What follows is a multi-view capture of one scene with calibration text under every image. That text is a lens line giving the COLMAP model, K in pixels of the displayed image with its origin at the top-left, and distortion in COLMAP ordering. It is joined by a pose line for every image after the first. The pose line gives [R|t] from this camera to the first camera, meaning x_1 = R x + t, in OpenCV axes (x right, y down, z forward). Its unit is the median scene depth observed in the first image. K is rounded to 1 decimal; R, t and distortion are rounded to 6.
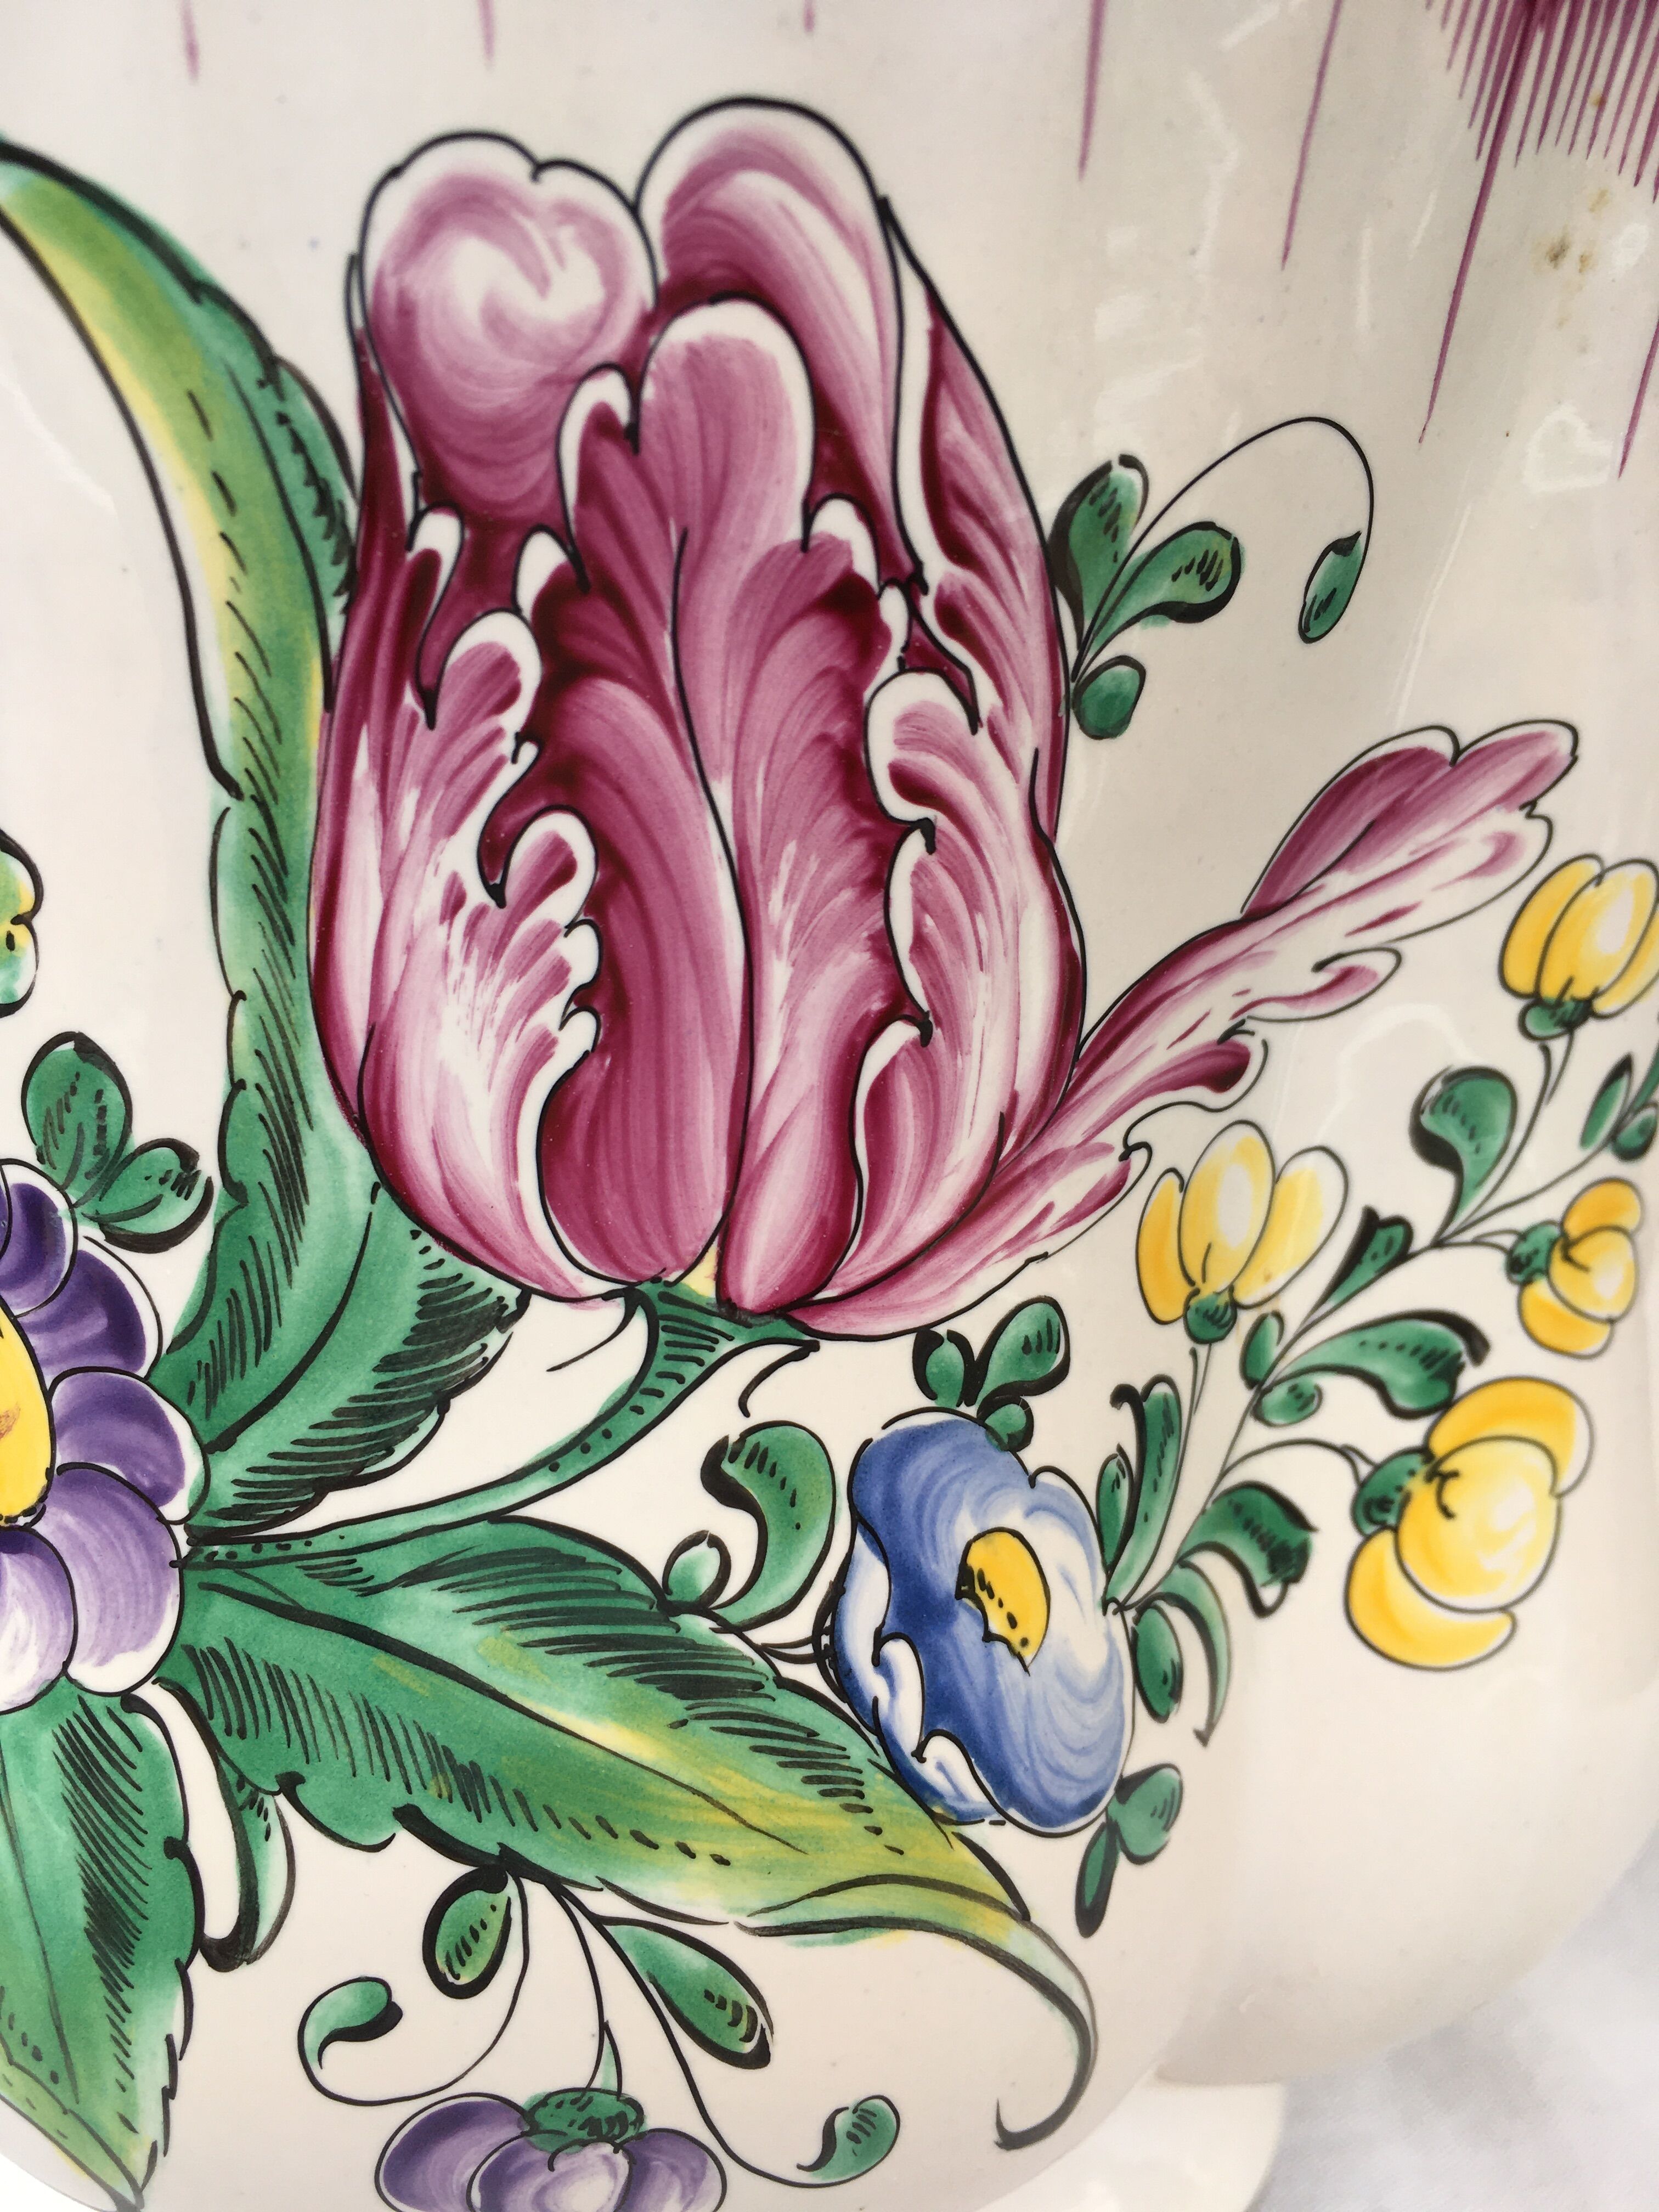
lens RADIAL K [[1971.8, 0, 829.5], [0, 1971.8, 1106.0], [0, 0, 1]] dist [0.044129, -0.125991]
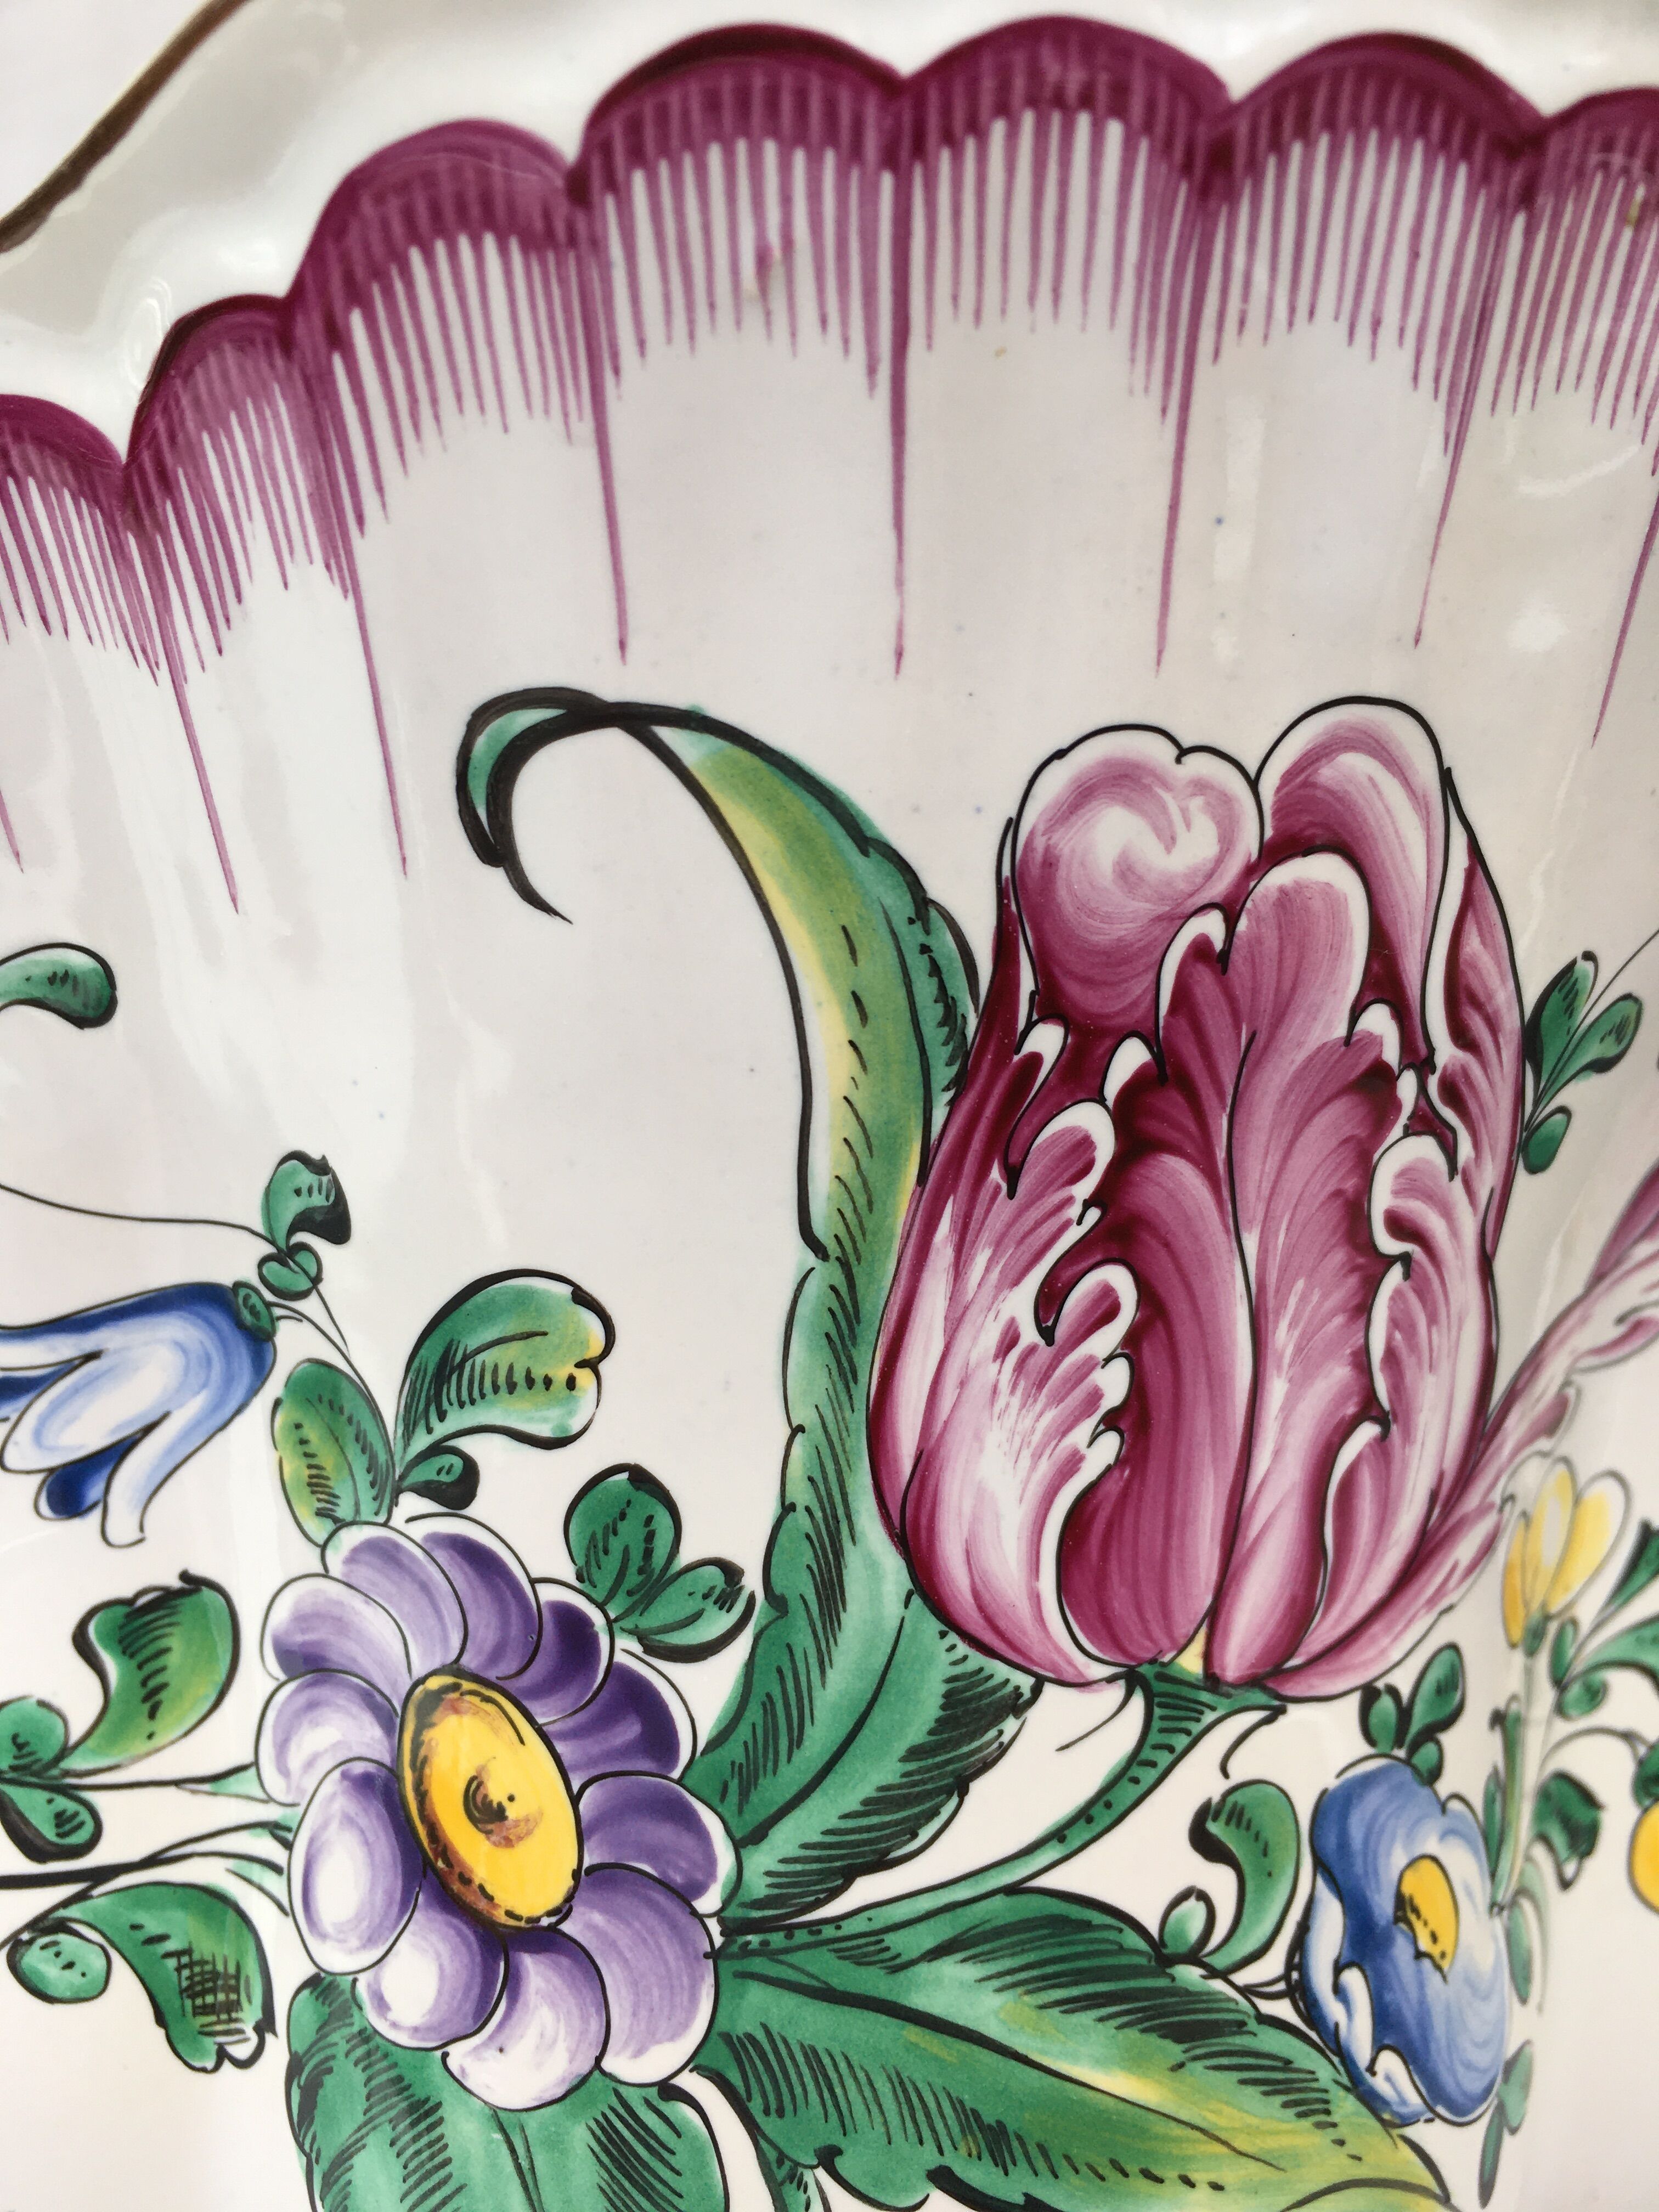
lens RADIAL K [[1971.8, 0, 829.5], [0, 1971.8, 1106.0], [0, 0, 1]] dist [0.044129, -0.125991]
pose [[0.989467, -0.022607, 0.142979, -0.418143], [0.029928, 0.998338, -0.049257, -0.173107], [-0.141628, 0.053017, 0.988499, -0.084314]]
